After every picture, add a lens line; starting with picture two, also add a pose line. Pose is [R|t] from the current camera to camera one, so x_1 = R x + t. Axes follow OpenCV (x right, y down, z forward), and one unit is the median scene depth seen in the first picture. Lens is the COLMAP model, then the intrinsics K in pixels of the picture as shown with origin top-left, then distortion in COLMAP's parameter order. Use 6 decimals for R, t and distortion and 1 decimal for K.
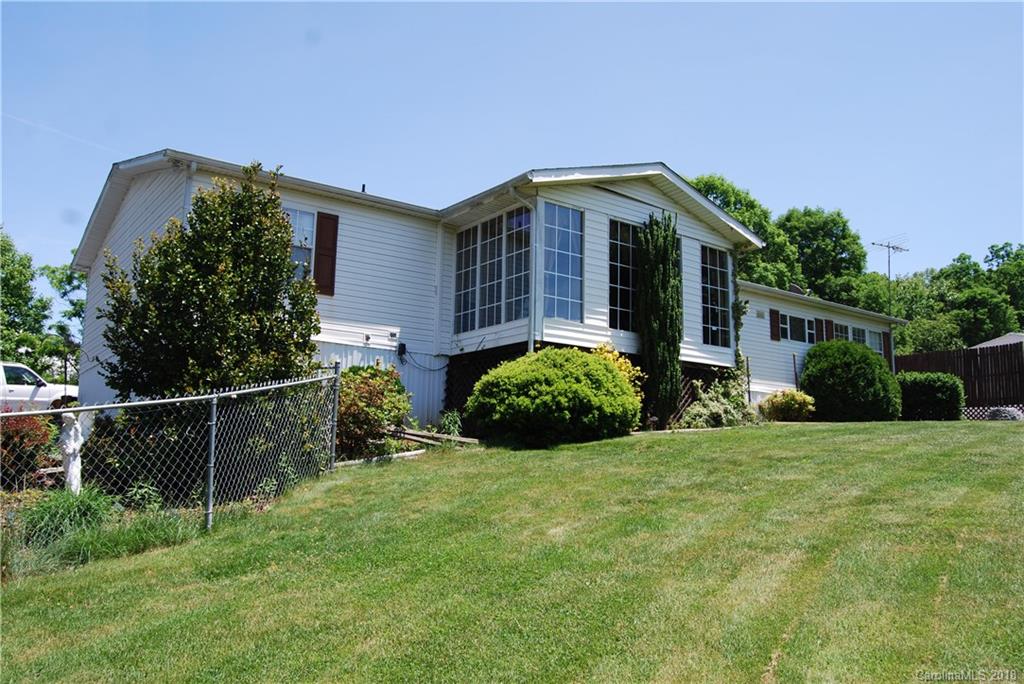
lens RADIAL K [[833.1, 0, 512.0], [0, 833.1, 342.0], [0, 0, 1]] dist [-0.068737, 0.000628]
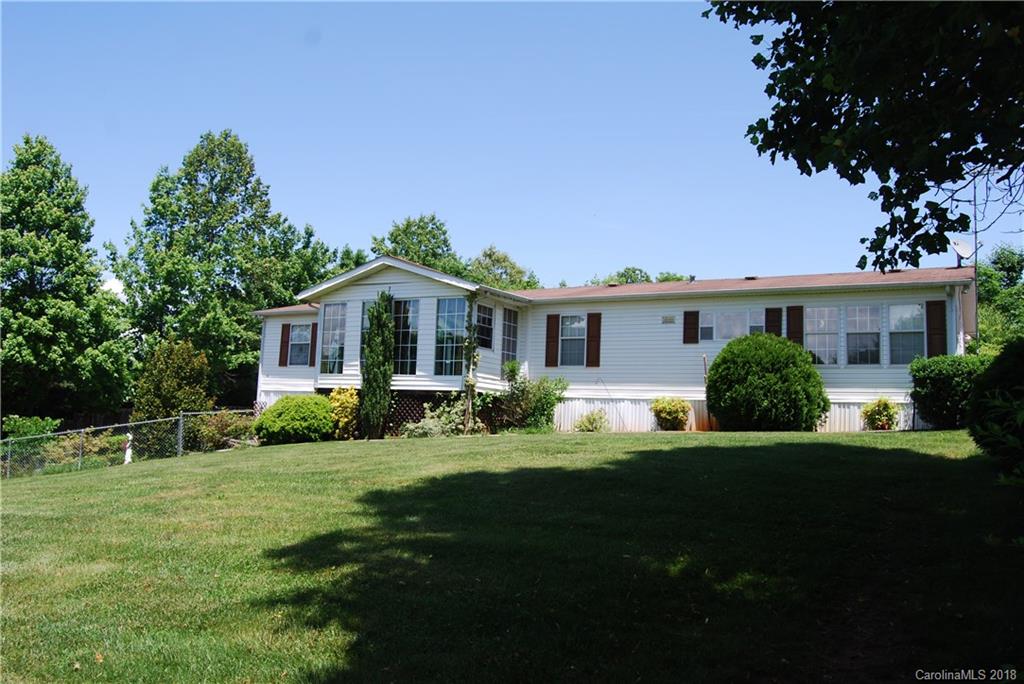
lens RADIAL K [[833.1, 0, 512.0], [0, 833.1, 342.0], [0, 0, 1]] dist [-0.068737, 0.000628]
pose [[0.390308, -0.095732, -0.915694, 1.579896], [0.106993, 0.992557, -0.058163, 0.042297], [0.914447, -0.075271, 0.397645, 0.615112]]
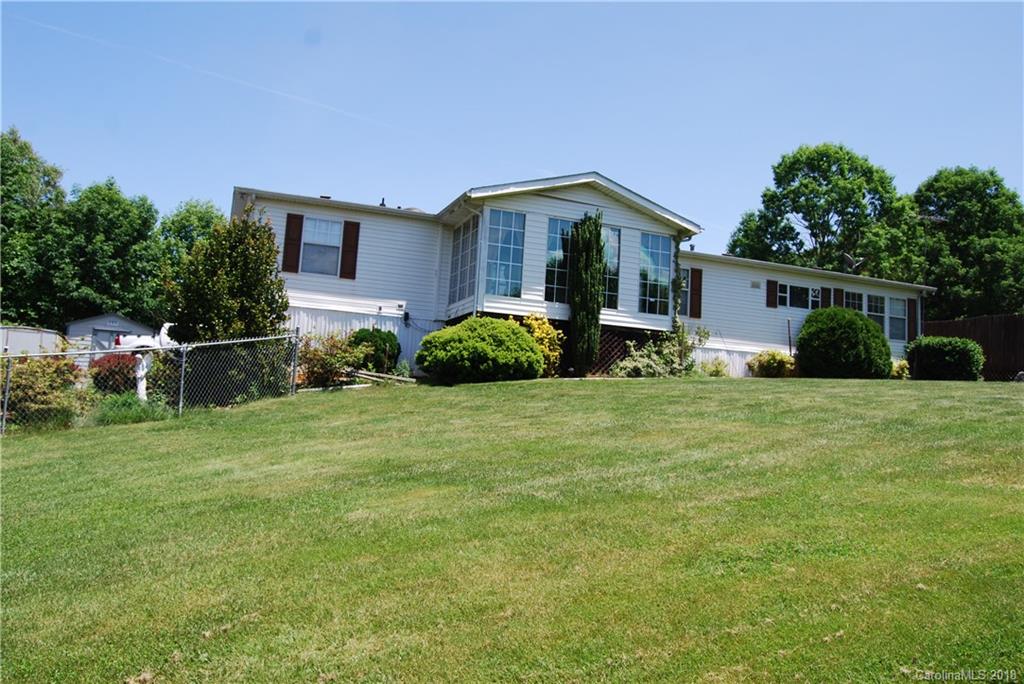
lens RADIAL K [[833.1, 0, 512.0], [0, 833.1, 342.0], [0, 0, 1]] dist [-0.068737, 0.000628]
pose [[0.958996, 0.011118, -0.283203, 0.423951], [0.002994, 0.998777, 0.049346, -0.016531], [0.283405, -0.048170, 0.957790, -0.283259]]
